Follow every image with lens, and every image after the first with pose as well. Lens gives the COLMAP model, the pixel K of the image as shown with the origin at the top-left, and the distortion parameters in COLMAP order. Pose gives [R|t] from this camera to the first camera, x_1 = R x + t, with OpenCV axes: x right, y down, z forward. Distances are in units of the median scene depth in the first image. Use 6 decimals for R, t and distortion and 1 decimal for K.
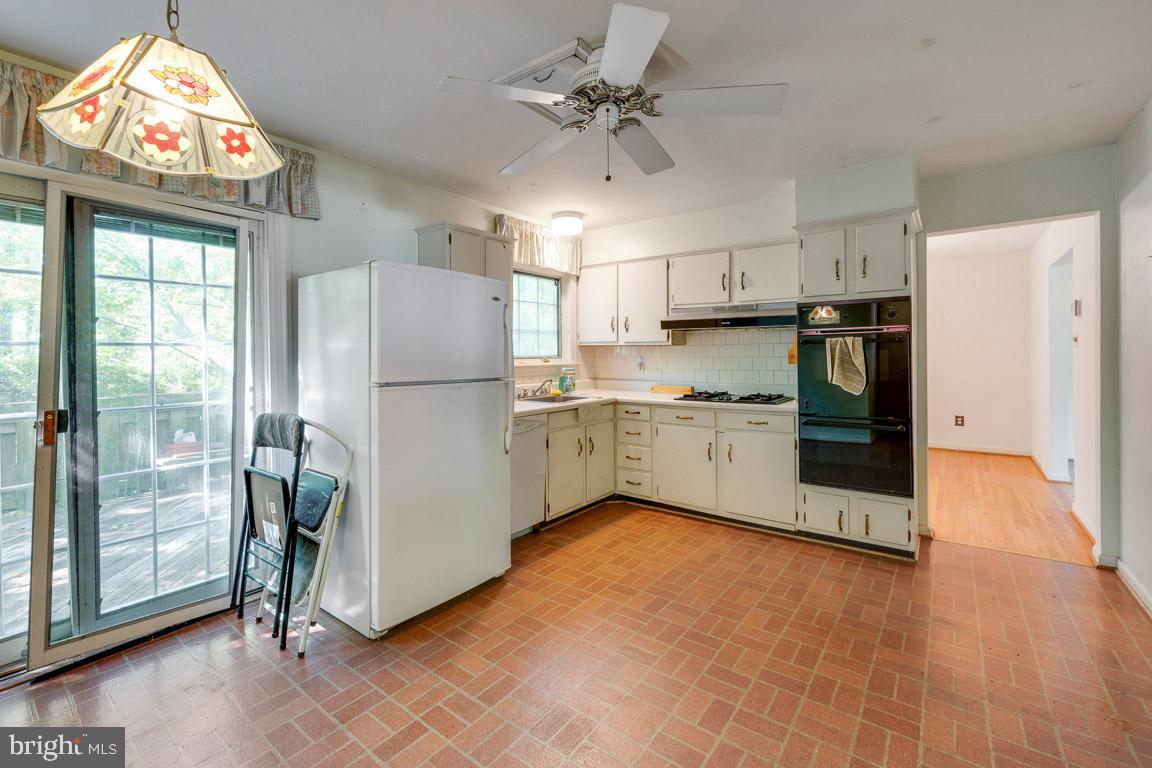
lens RADIAL K [[447.2, 0, 574.3], [0, 447.2, 354.8], [0, 0, 1]] dist [0.000350, 0.000014]
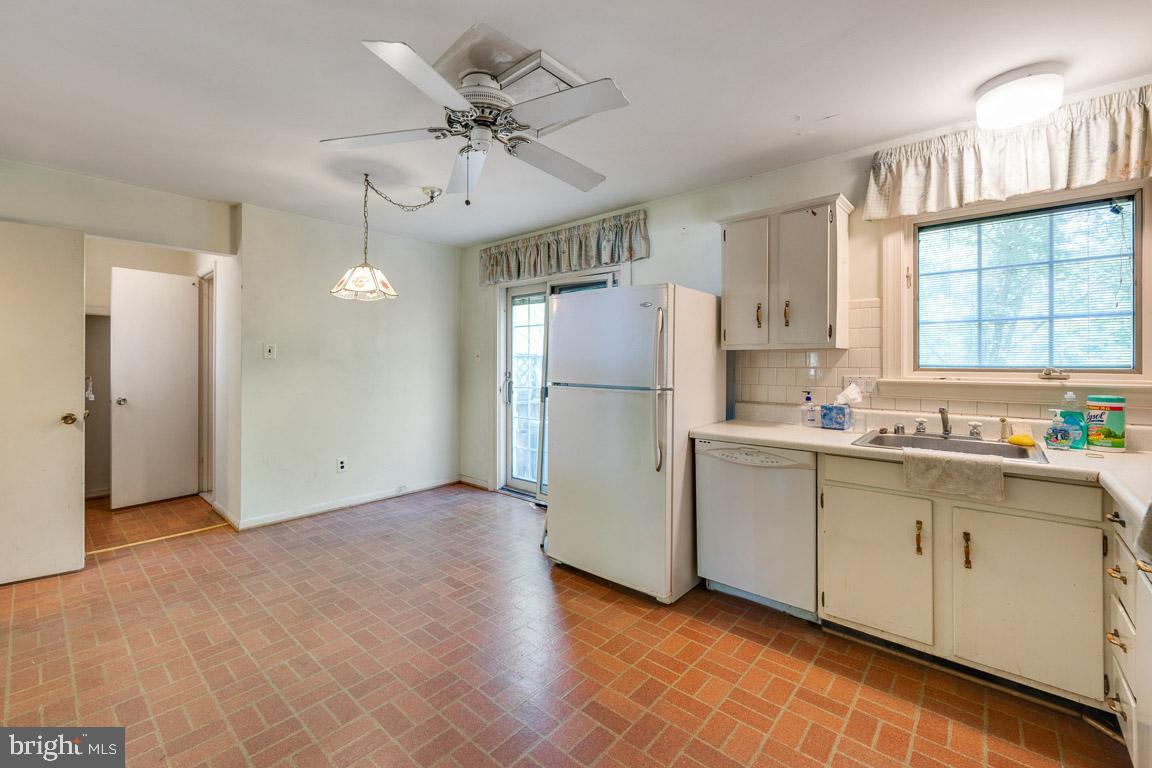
lens RADIAL K [[463.5, 0, 574.5], [0, 463.5, 366.6], [0, 0, 1]] dist [0.002341, 0.000114]
pose [[0.001713, 0.013903, -0.999902, 0.620295], [-0.003341, 0.999898, 0.013897, -0.005000], [0.999993, 0.003317, 0.001759, 0.643093]]
